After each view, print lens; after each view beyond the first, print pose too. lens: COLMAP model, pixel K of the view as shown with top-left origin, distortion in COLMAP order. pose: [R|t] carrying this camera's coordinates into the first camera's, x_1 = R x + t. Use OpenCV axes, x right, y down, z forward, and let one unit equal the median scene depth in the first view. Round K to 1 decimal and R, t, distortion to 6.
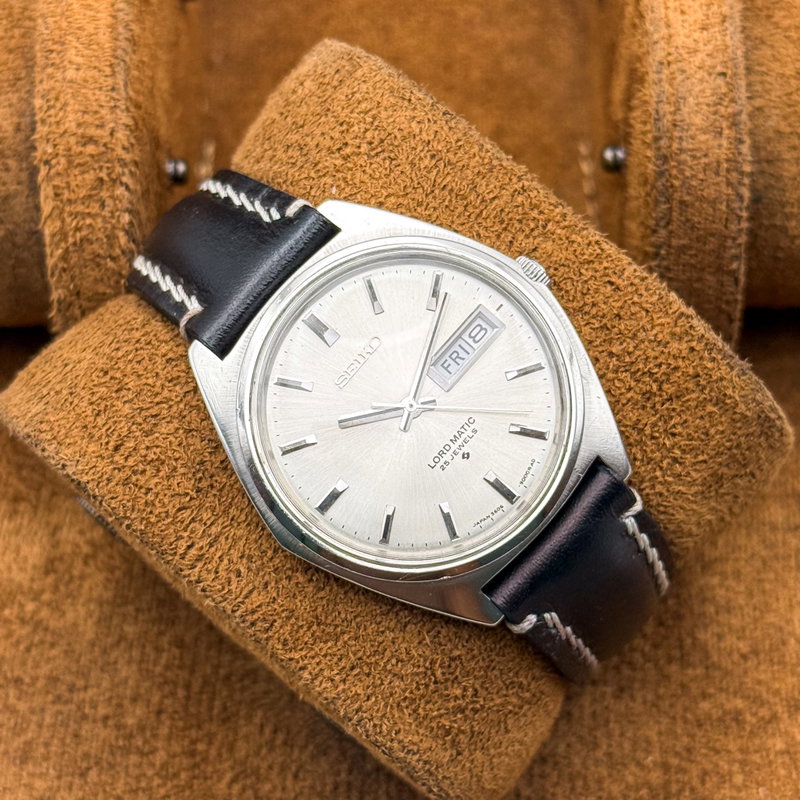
lens RADIAL K [[2091.5, 0, 400.6], [0, 2091.5, 417.9], [0, 0, 1]] dist [0.015358, 0.412914]
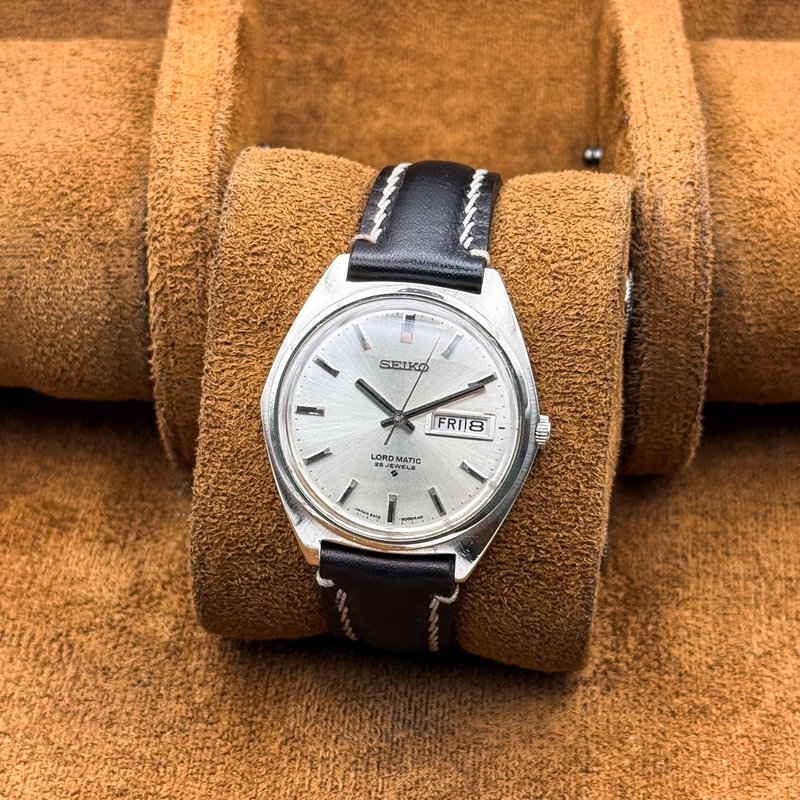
lens RADIAL K [[2091.5, 0, 400.6], [0, 2091.5, 417.9], [0, 0, 1]] dist [0.015358, 0.412914]
pose [[0.580001, 0.811391, -0.072407, 0.097899], [-0.787780, 0.581301, 0.203696, -0.267153], [0.207367, -0.061103, 0.976353, -0.280234]]
